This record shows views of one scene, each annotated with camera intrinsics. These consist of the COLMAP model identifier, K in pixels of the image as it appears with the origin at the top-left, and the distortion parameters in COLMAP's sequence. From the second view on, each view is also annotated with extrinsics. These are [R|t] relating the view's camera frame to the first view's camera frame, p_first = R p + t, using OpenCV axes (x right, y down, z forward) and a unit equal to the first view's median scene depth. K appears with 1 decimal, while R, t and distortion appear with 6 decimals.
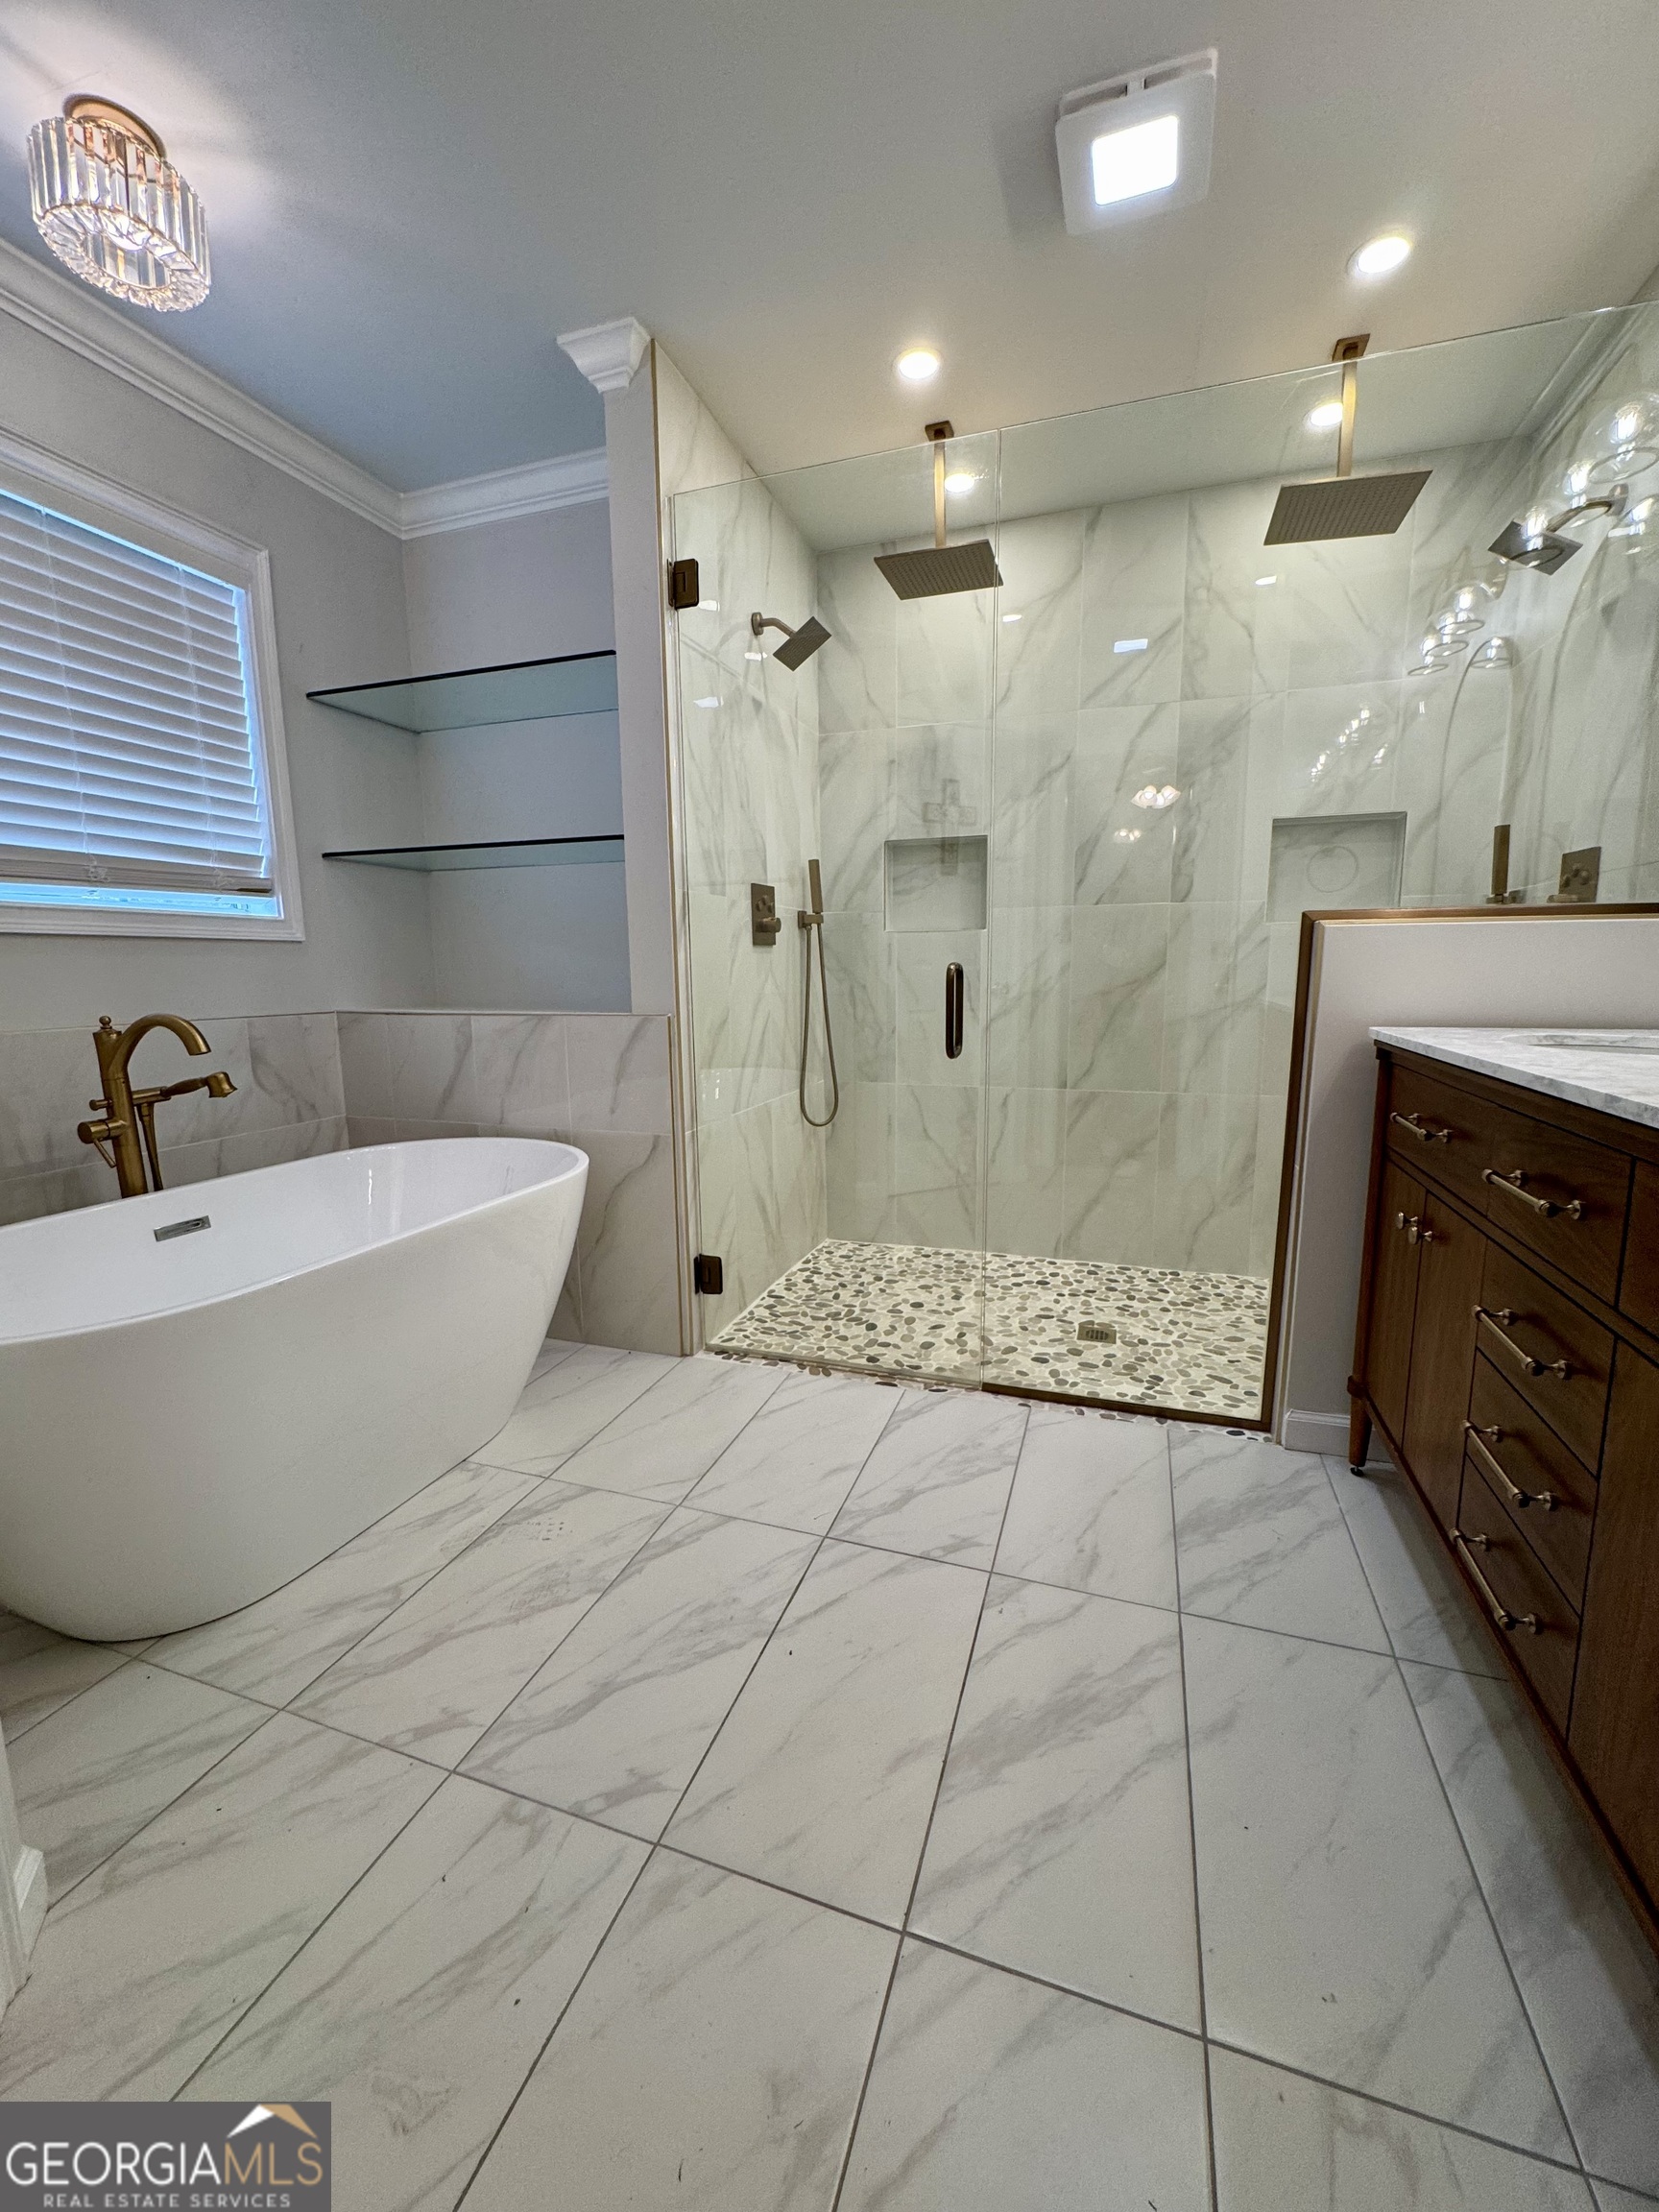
lens RADIAL K [[883.9, 0, 827.5], [0, 883.9, 1102.5], [0, 0, 1]] dist [-0.003224, 0.000752]
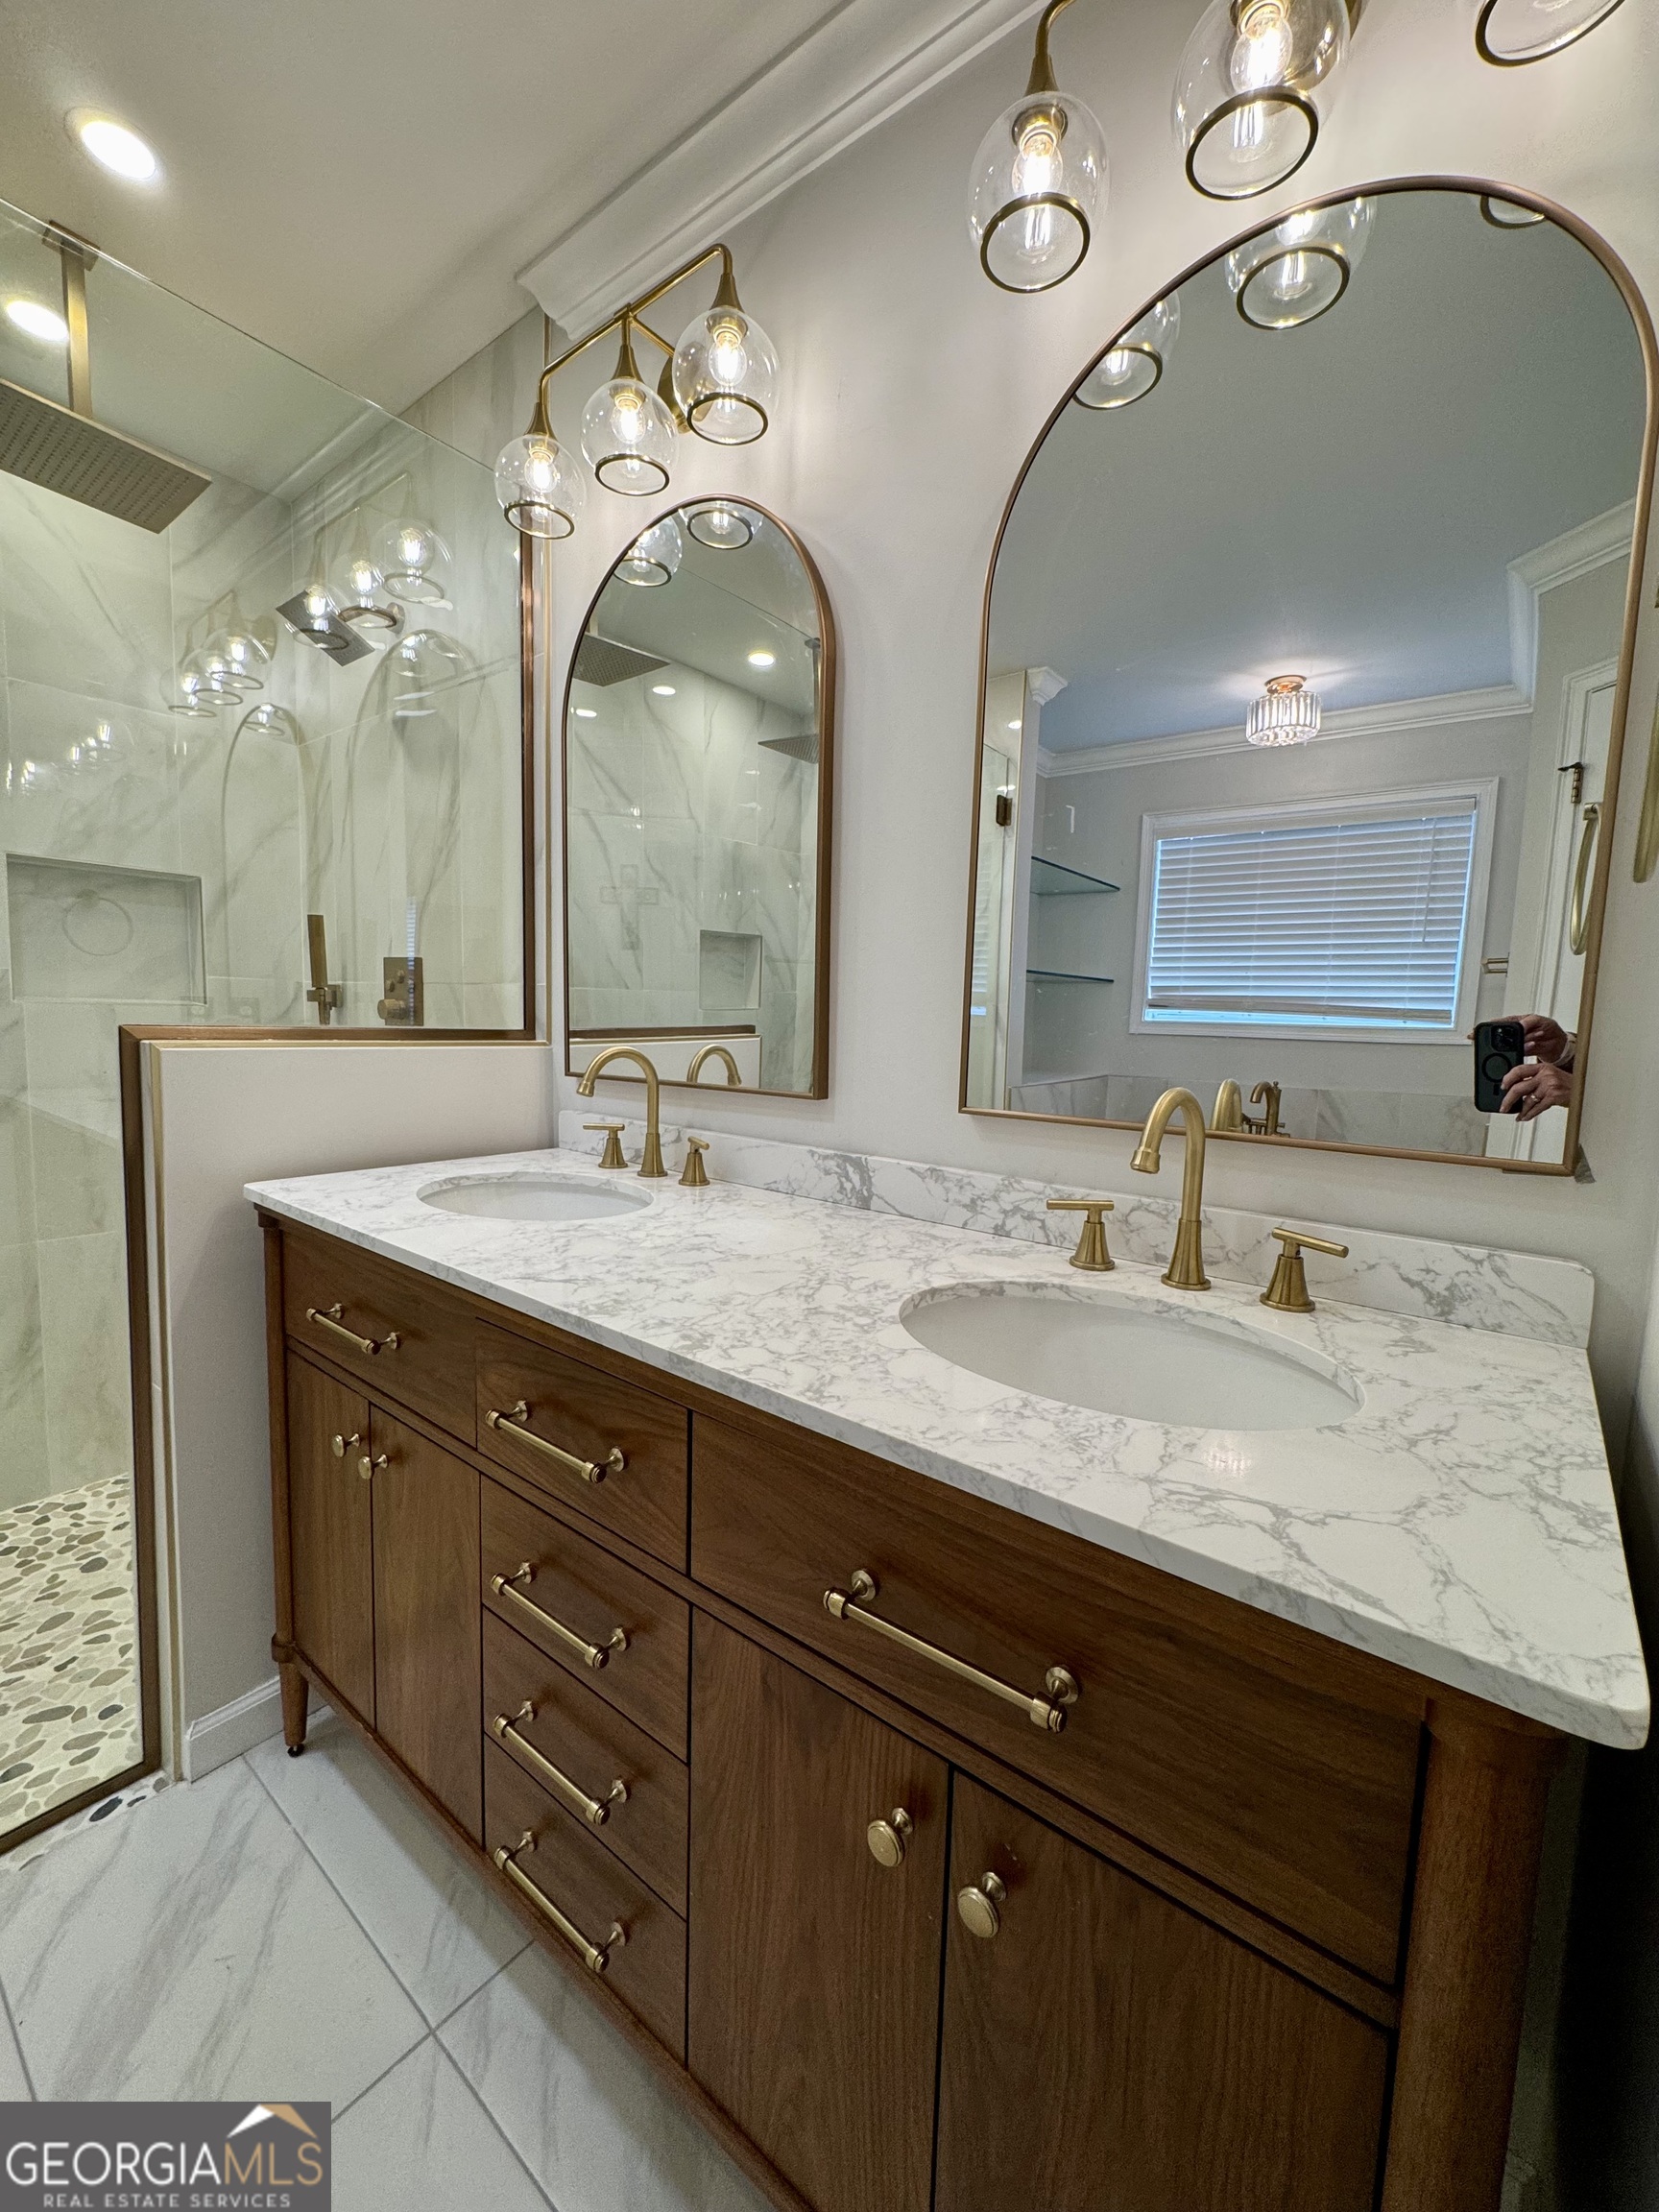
lens RADIAL K [[883.9, 0, 829.2], [0, 883.9, 1101.5], [0, 0, 1]] dist [-0.003224, 0.000752]
pose [[0.328853, -0.072880, 0.941565, 0.062764], [0.108170, 0.993363, 0.039109, -0.113054], [-0.938166, 0.088988, 0.334554, 0.232753]]
